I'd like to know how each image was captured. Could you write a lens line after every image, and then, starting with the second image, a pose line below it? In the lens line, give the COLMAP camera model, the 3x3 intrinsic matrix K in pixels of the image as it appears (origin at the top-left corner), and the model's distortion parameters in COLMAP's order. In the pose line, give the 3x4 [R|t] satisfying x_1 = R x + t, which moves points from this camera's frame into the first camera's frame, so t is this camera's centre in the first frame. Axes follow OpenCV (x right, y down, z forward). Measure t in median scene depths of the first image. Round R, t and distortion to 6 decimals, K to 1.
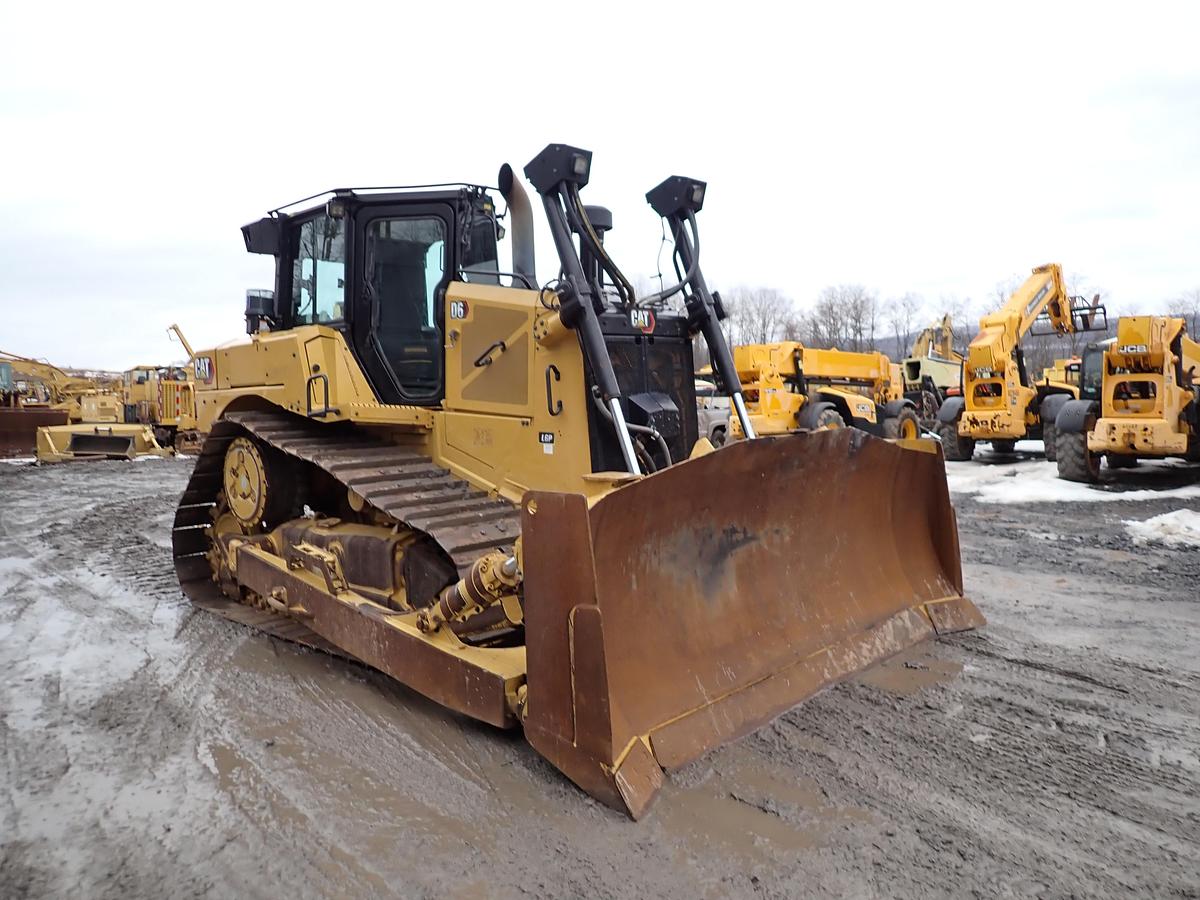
lens RADIAL K [[887.1, 0, 601.9], [0, 887.1, 443.7], [0, 0, 1]] dist [0.009514, -0.007420]
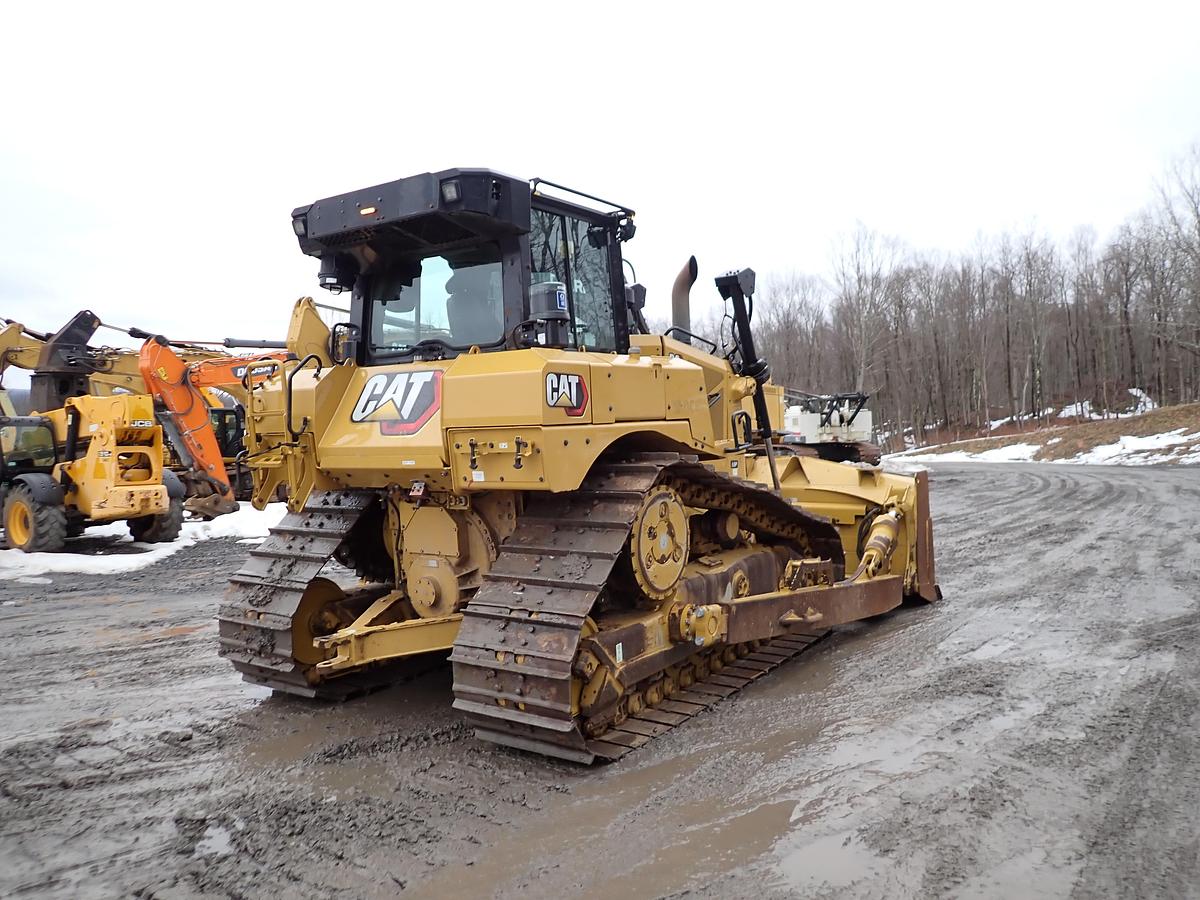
lens RADIAL K [[887.1, 0, 603.3], [0, 887.1, 454.5], [0, 0, 1]] dist [0.009514, -0.007420]
pose [[-0.134926, 0.005361, 0.990841, -0.566226], [0.091374, 0.995792, 0.007055, -0.021164], [-0.986634, 0.091489, -0.134848, 0.554836]]
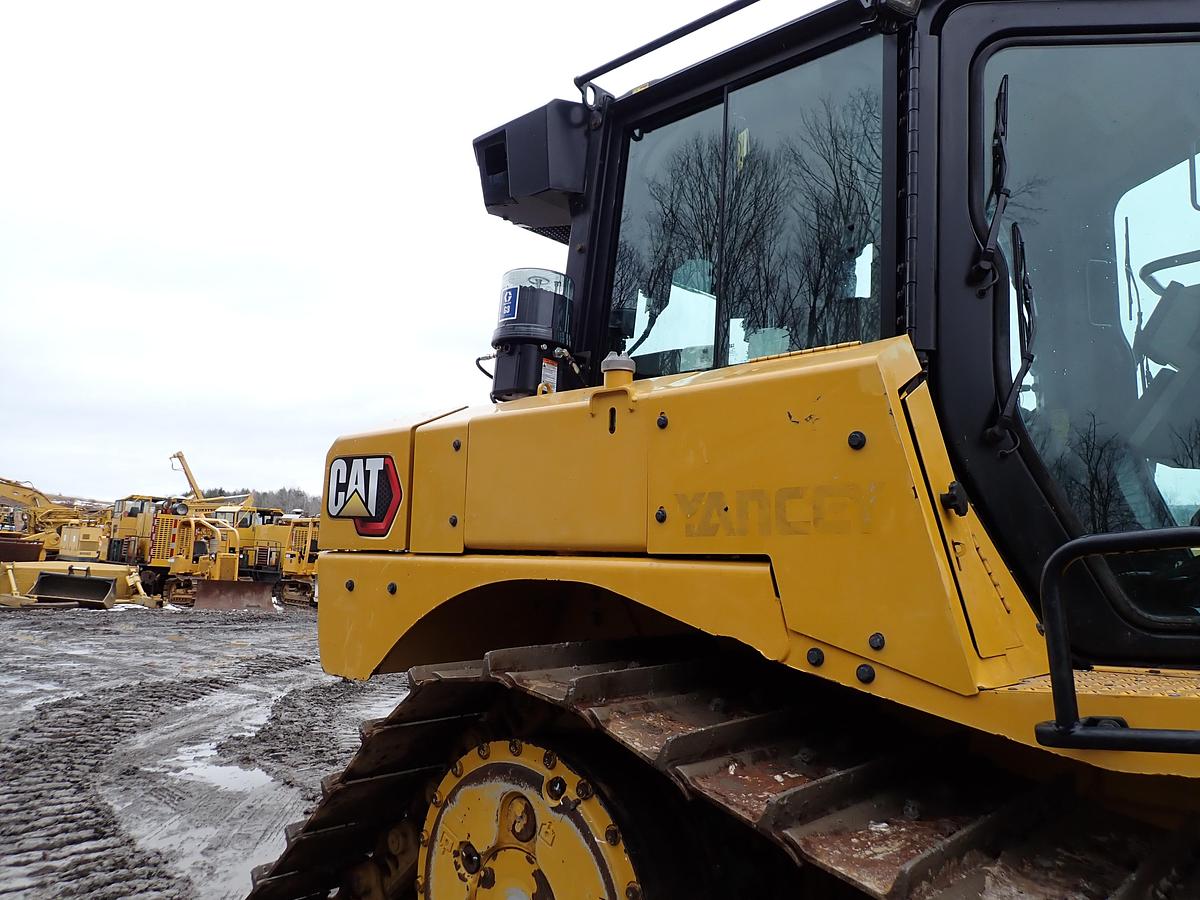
lens RADIAL K [[887.1, 0, 601.1], [0, 887.1, 450.9], [0, 0, 1]] dist [0.009514, -0.007420]
pose [[0.998257, 0.058899, 0.003779, -0.186758], [-0.057402, 0.983779, -0.169952, -0.023780], [-0.013728, 0.169439, 0.985445, 0.344611]]
